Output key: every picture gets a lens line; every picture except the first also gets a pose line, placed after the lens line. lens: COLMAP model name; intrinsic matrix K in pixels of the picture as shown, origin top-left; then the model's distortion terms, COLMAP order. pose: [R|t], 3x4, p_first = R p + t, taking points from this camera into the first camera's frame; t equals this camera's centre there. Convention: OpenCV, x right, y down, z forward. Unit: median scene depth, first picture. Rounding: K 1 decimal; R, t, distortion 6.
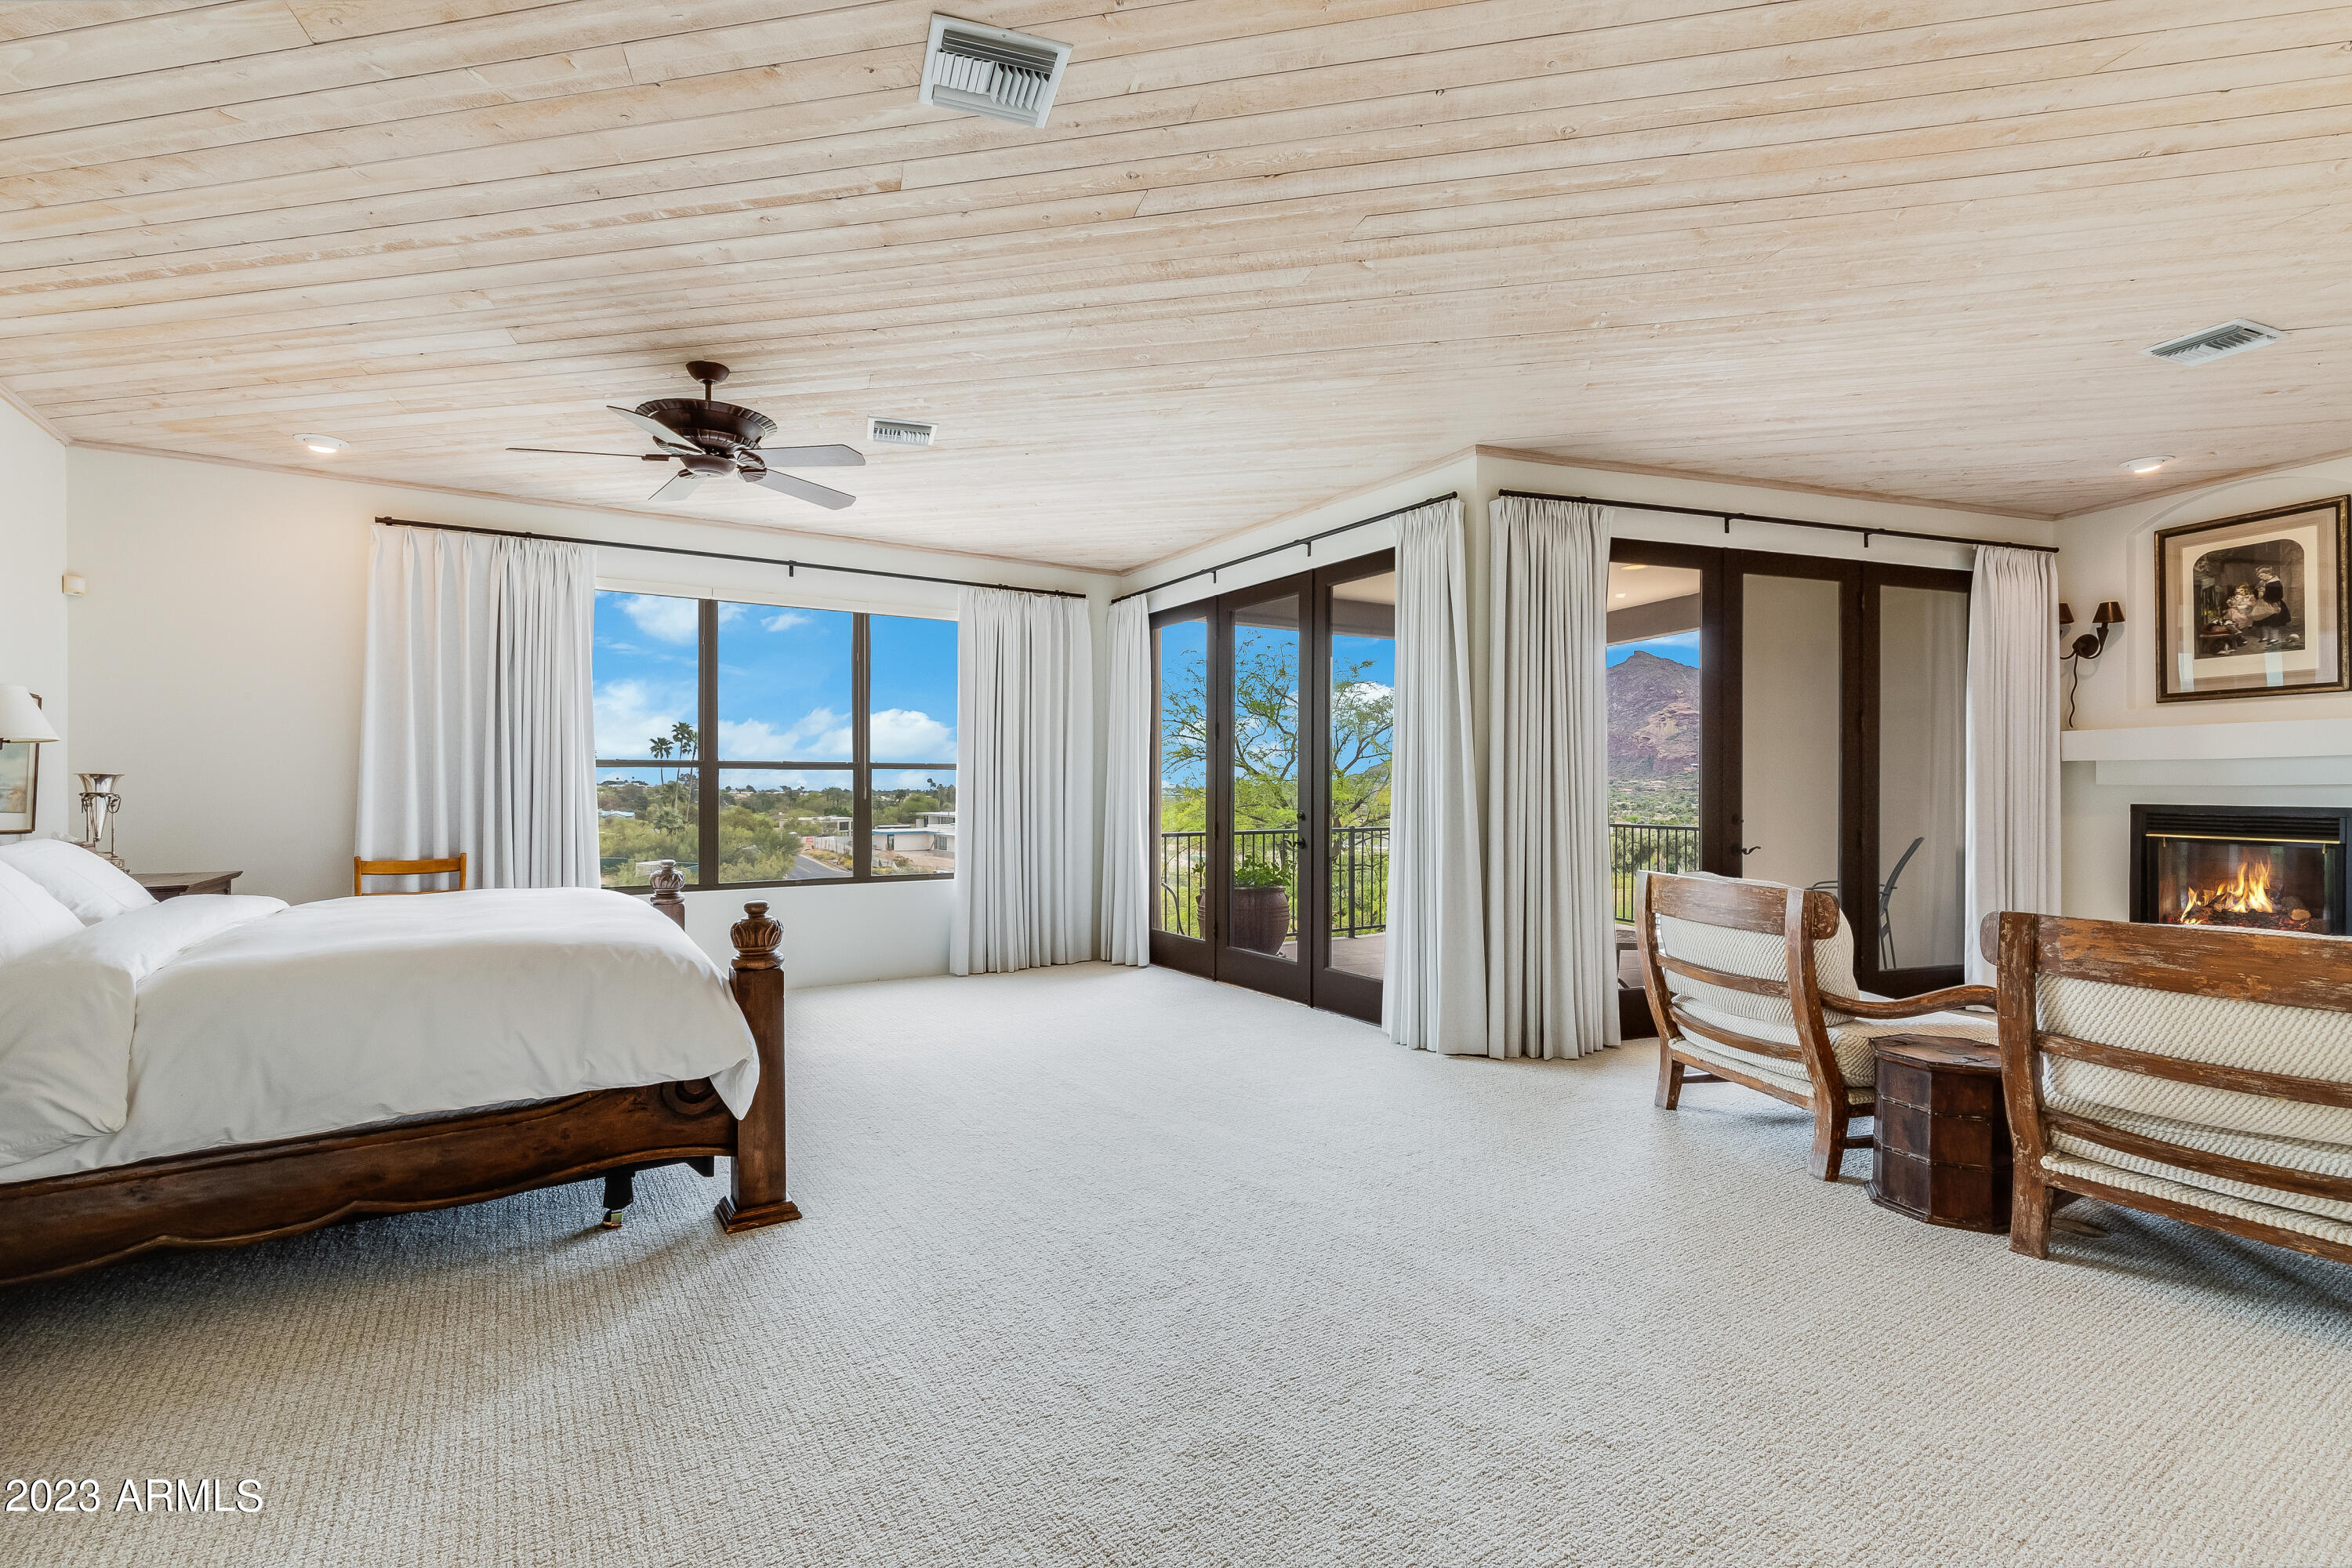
lens RADIAL K [[1067.2, 0, 1190.4], [0, 1067.2, 805.6], [0, 0, 1]] dist [0.014764, -0.000324]
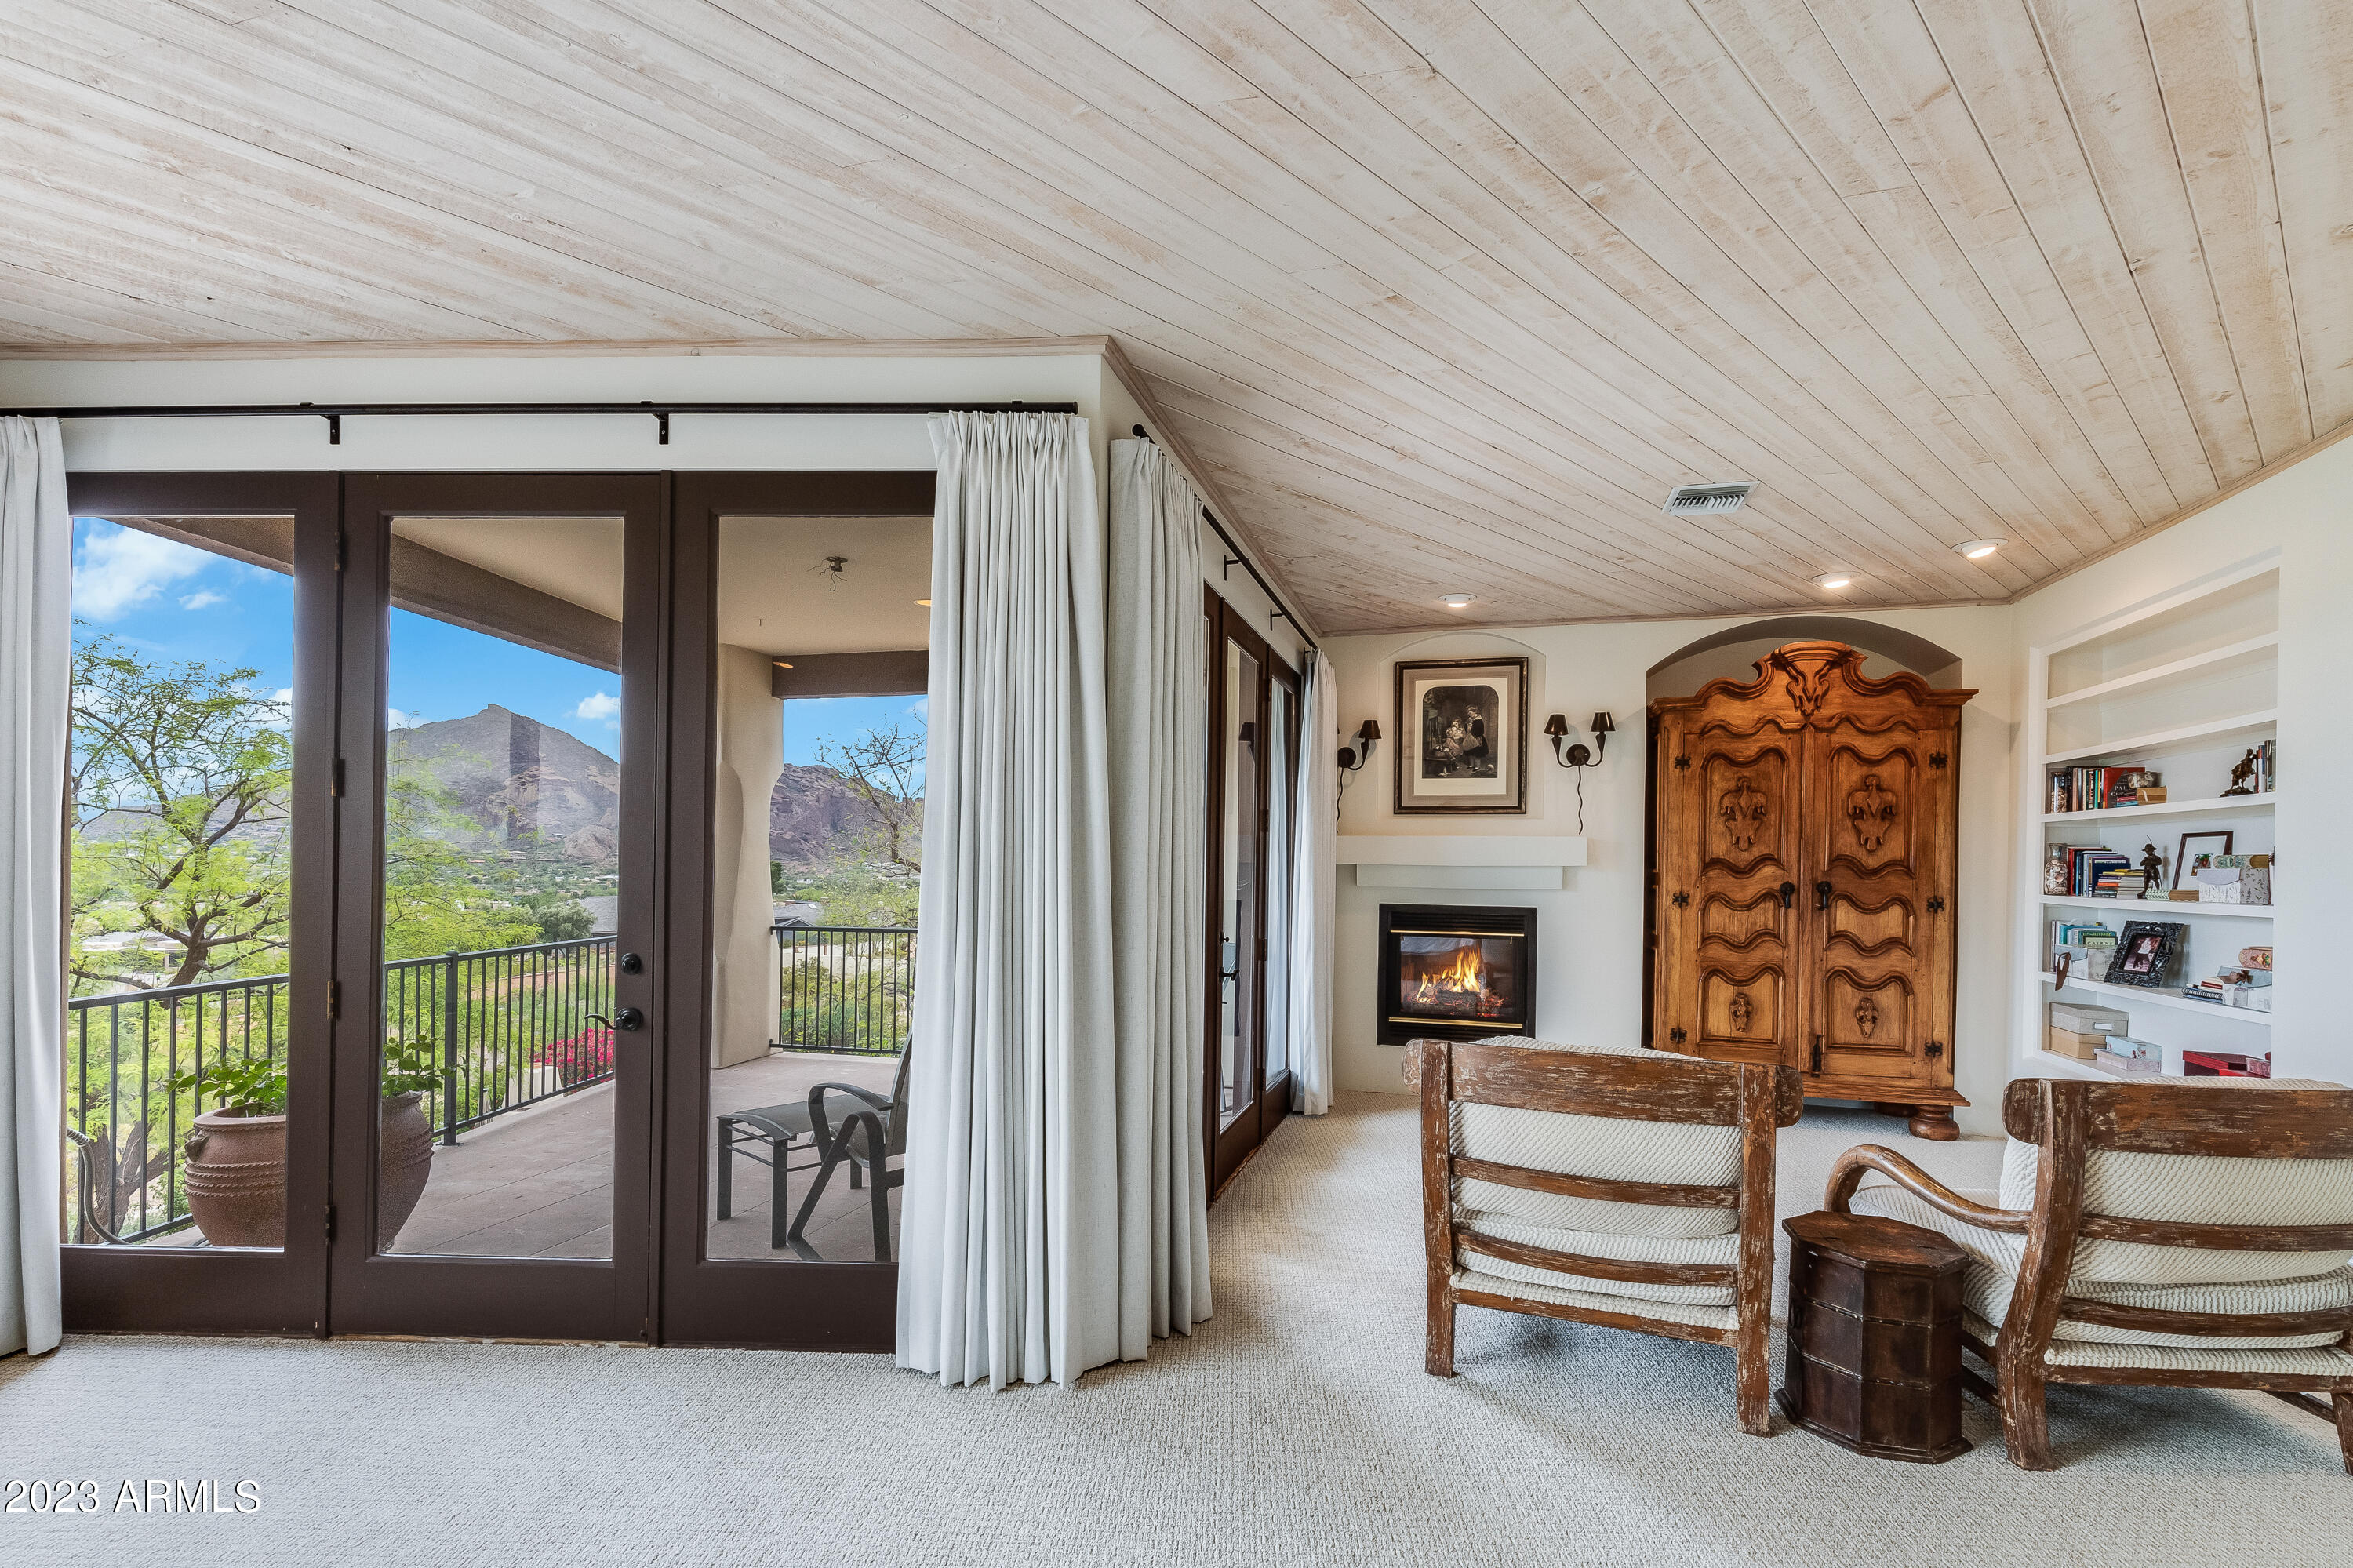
lens RADIAL K [[1082.4, 0, 1185.5], [0, 1082.4, 867.5], [0, 0, 1]] dist [0.013460, -0.001110]
pose [[0.572211, 0.001130, 0.820106, -0.196258], [0.002492, 0.999992, -0.003116, -0.039391], [-0.820103, 0.003827, 0.572203, 0.601918]]
